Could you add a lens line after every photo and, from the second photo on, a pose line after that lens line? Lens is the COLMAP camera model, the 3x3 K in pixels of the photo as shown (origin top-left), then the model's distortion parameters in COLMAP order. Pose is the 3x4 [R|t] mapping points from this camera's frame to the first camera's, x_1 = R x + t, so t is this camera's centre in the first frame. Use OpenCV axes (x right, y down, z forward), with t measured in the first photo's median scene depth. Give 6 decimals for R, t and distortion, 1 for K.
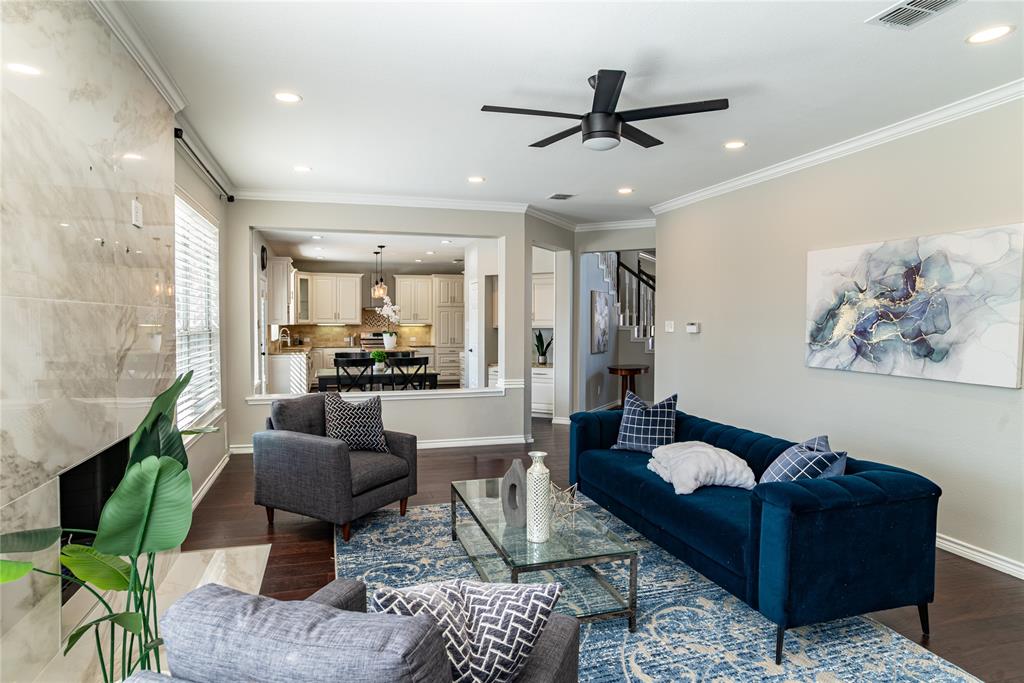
lens RADIAL K [[592.2, 0, 512.0], [0, 592.2, 341.5], [0, 0, 1]] dist [-0.045387, 0.001417]
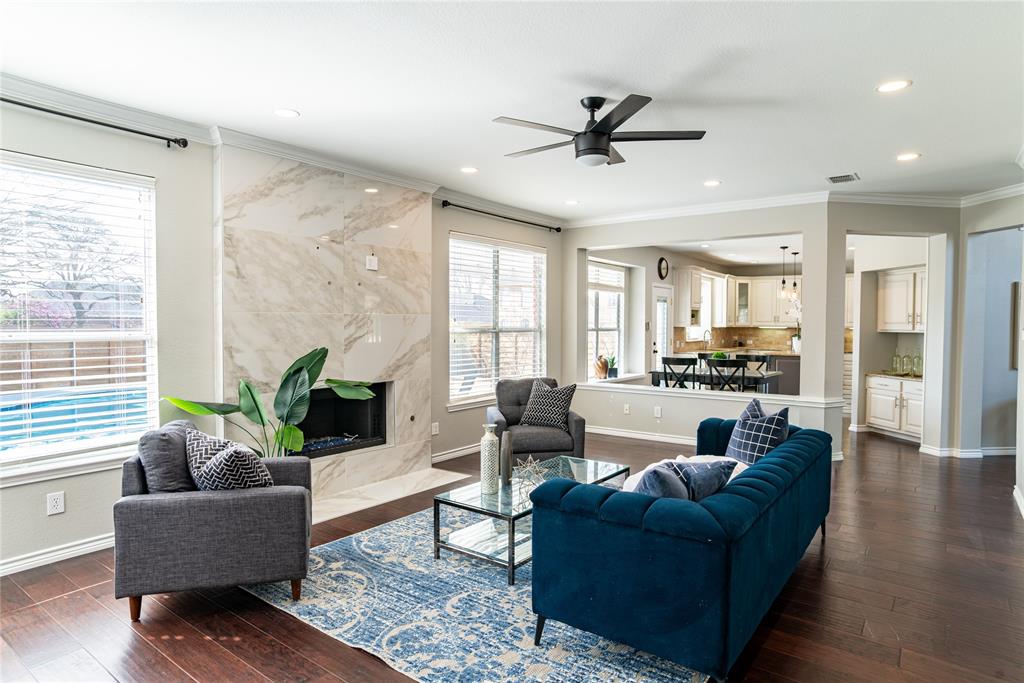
lens RADIAL K [[592.4, 0, 512.0], [0, 592.4, 341.5], [0, 0, 1]] dist [-0.072702, 0.000299]
pose [[0.587957, 0.025050, -0.808504, 0.447749], [-0.029352, 0.999523, 0.009624, -0.002607], [0.808359, 0.018073, 0.588412, 0.114621]]
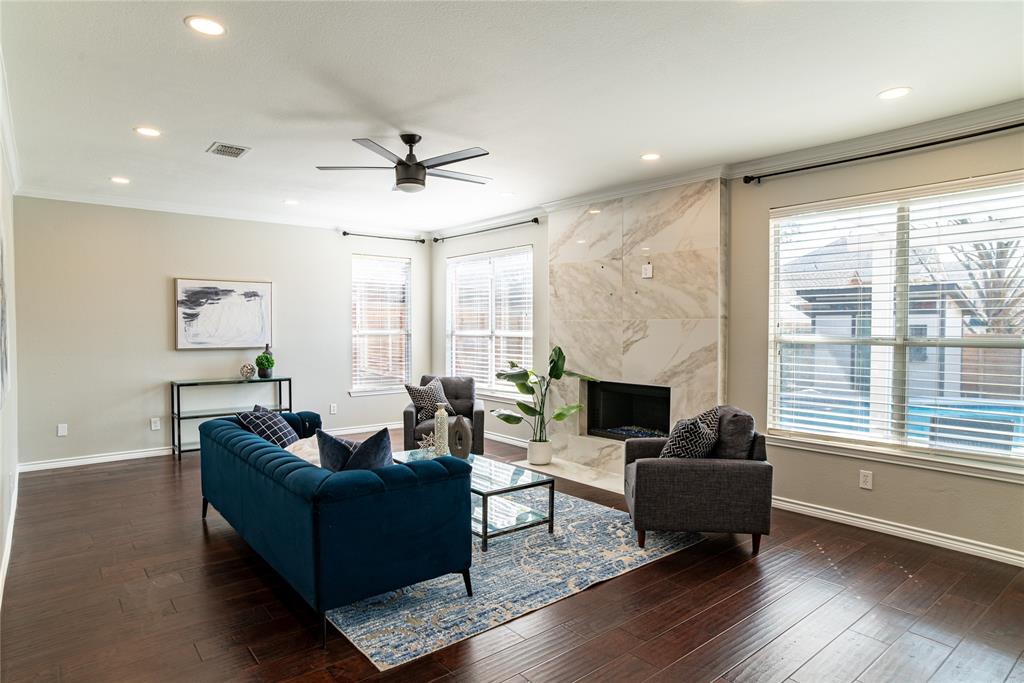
lens RADIAL K [[592.2, 0, 512.0], [0, 592.2, 341.5], [0, 0, 1]] dist [-0.045387, 0.001417]
pose [[-0.922435, 0.006837, -0.386093, 0.209553], [-0.017189, 0.998125, 0.058742, -0.039272], [0.385770, 0.060822, -0.920588, 1.073941]]
